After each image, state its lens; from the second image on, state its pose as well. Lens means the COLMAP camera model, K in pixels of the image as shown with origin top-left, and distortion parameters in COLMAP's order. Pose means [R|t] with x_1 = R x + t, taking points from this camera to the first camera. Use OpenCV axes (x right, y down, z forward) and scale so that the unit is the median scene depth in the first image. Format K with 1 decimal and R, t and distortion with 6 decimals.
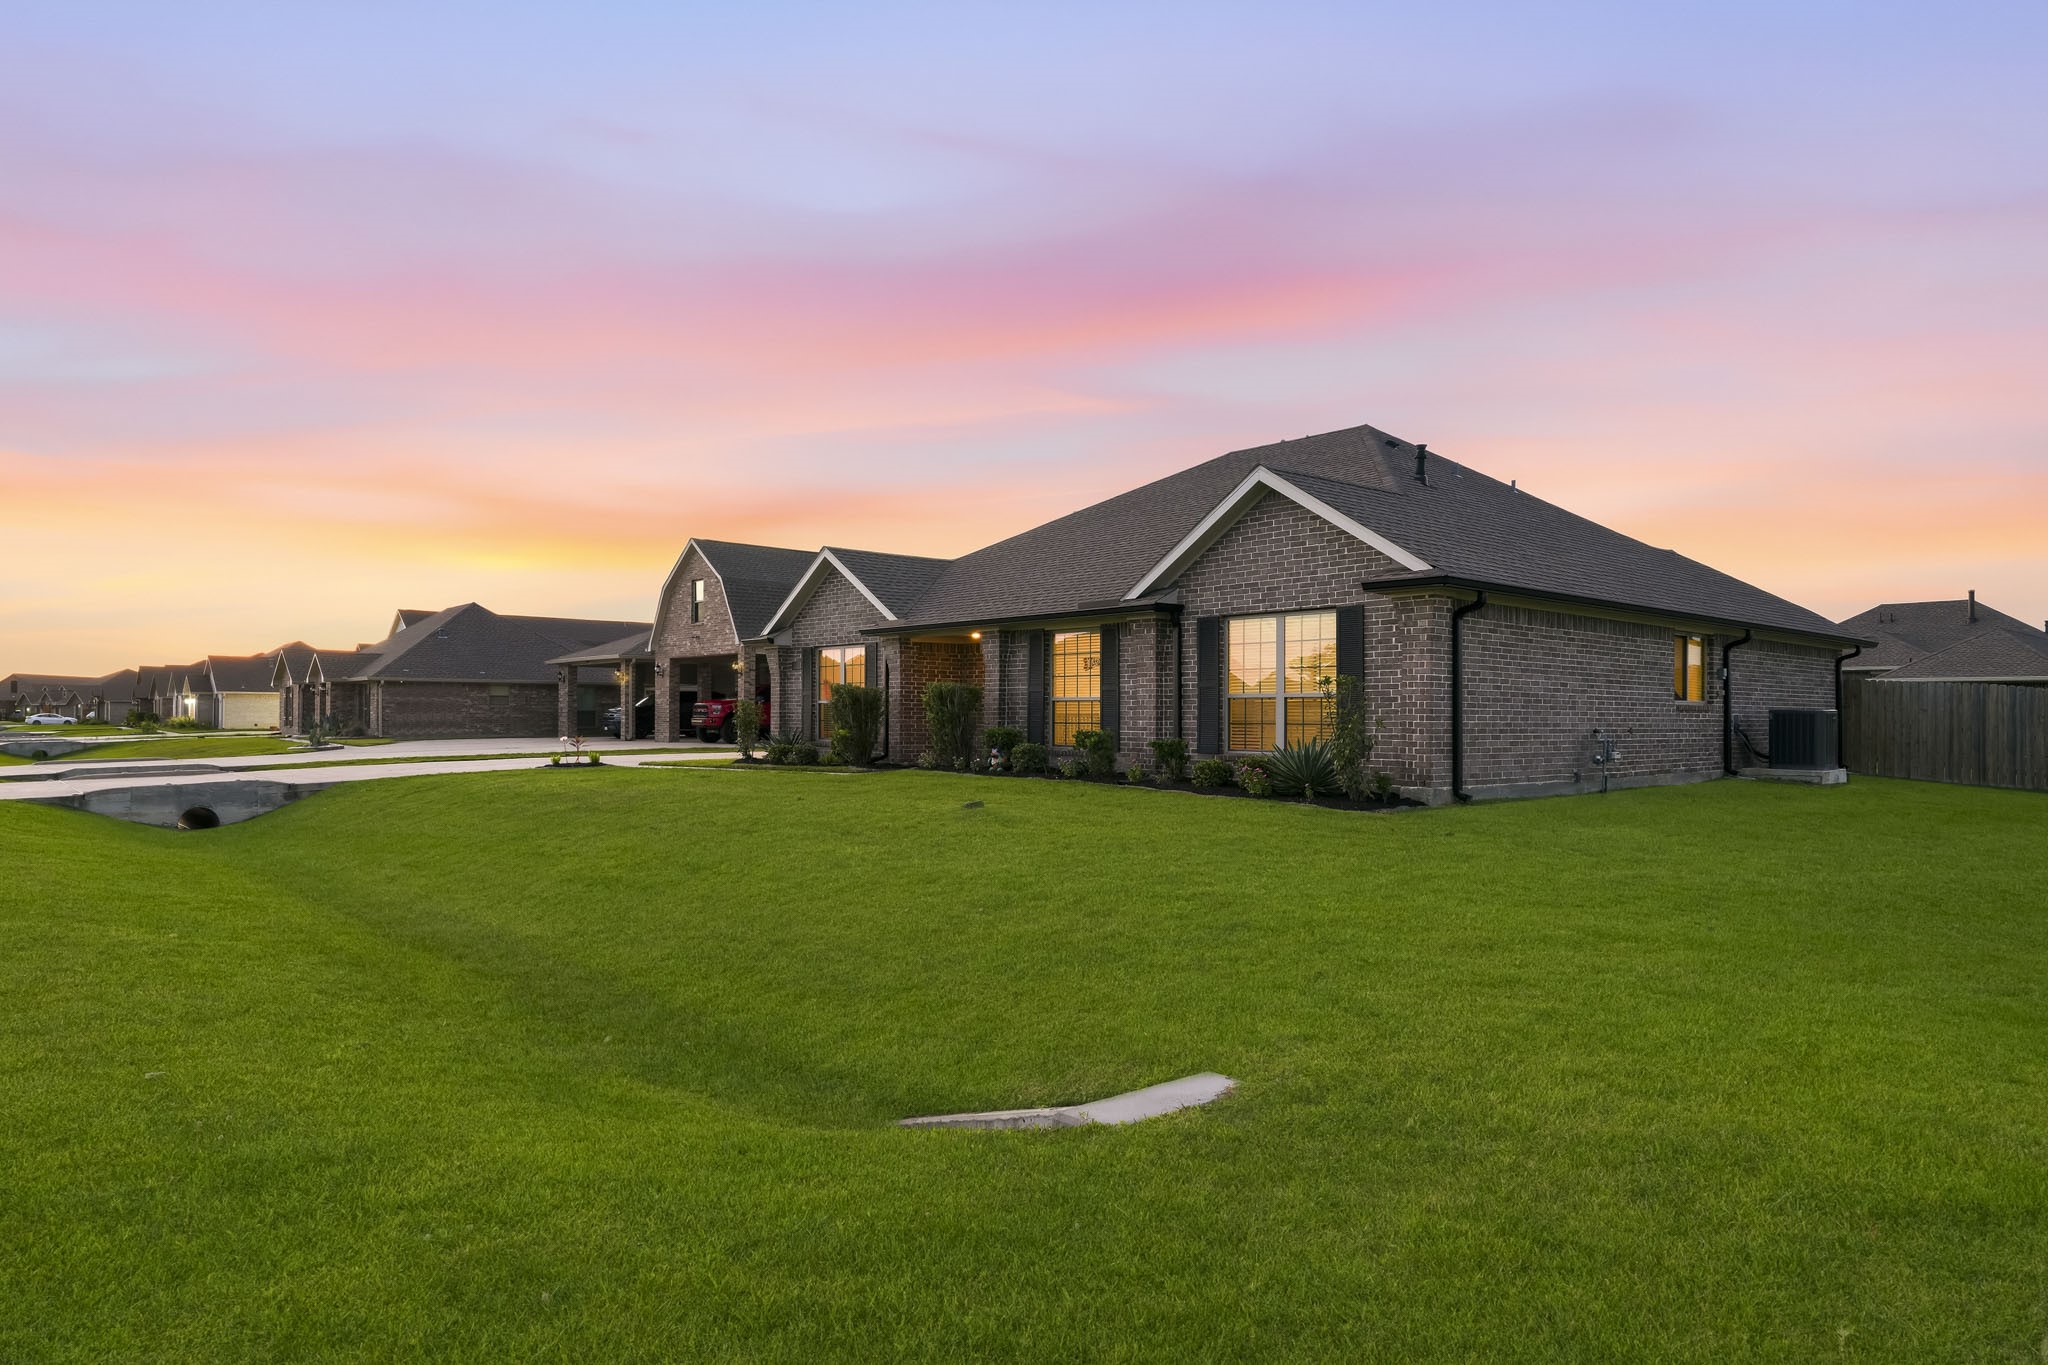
lens RADIAL K [[1207.4, 0, 1015.0], [0, 1207.4, 688.3], [0, 0, 1]] dist [0.000033, -0.000036]
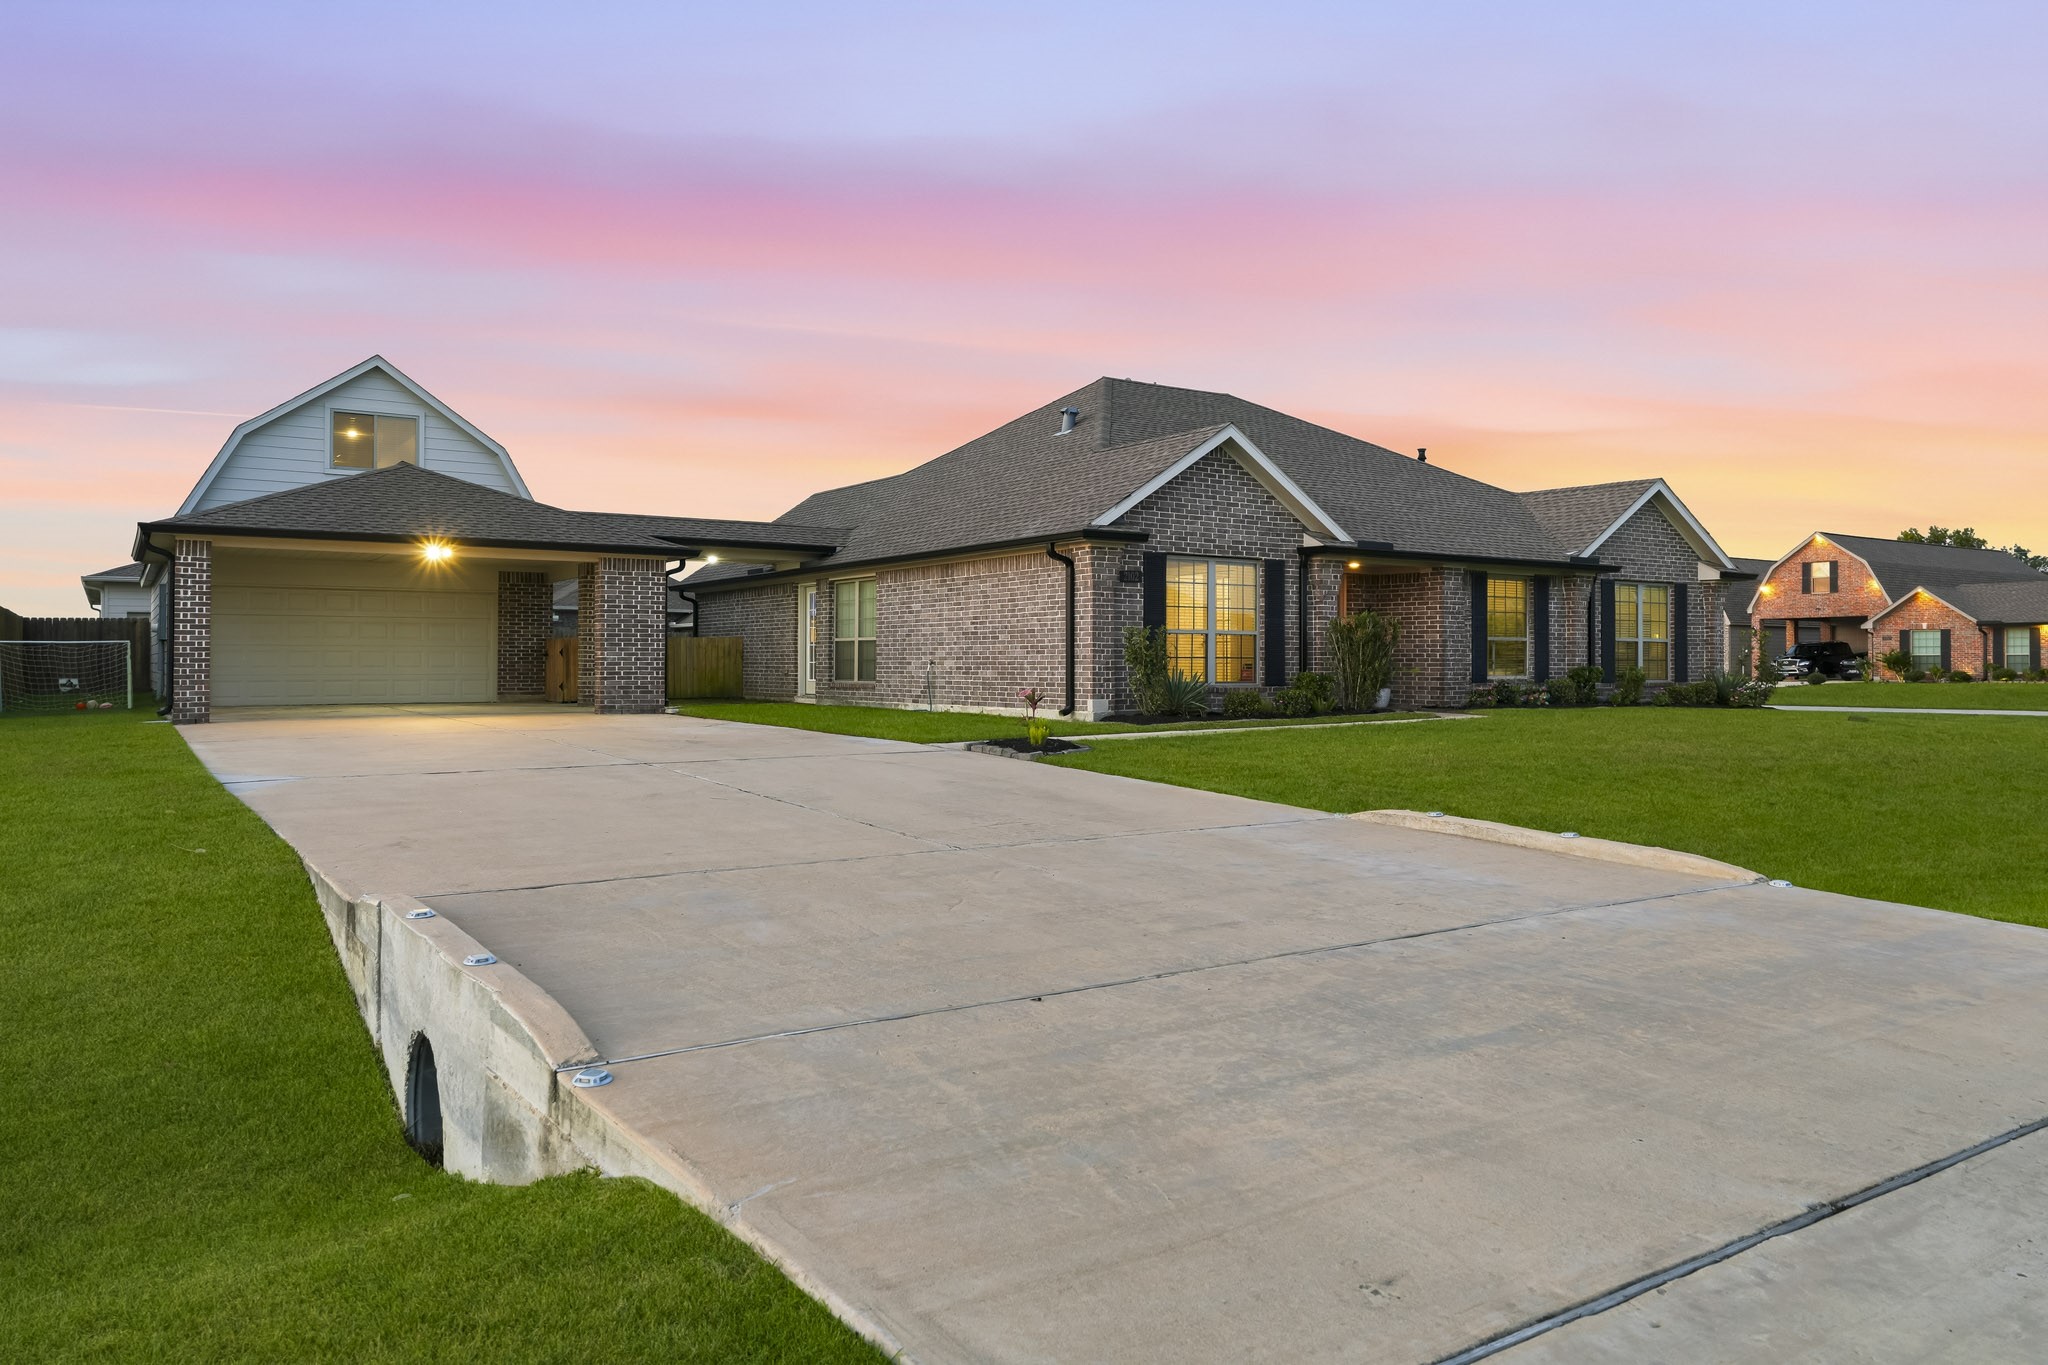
lens RADIAL K [[1388.2, 0, 1018.3], [0, 1388.2, 656.3], [0, 0, 1]] dist [-0.002443, 0.004818]
pose [[0.141370, 0.008749, 0.989918, -1.416715], [-0.020589, 0.999771, -0.005896, 0.046902], [-0.989743, -0.019548, 0.141518, 1.406574]]
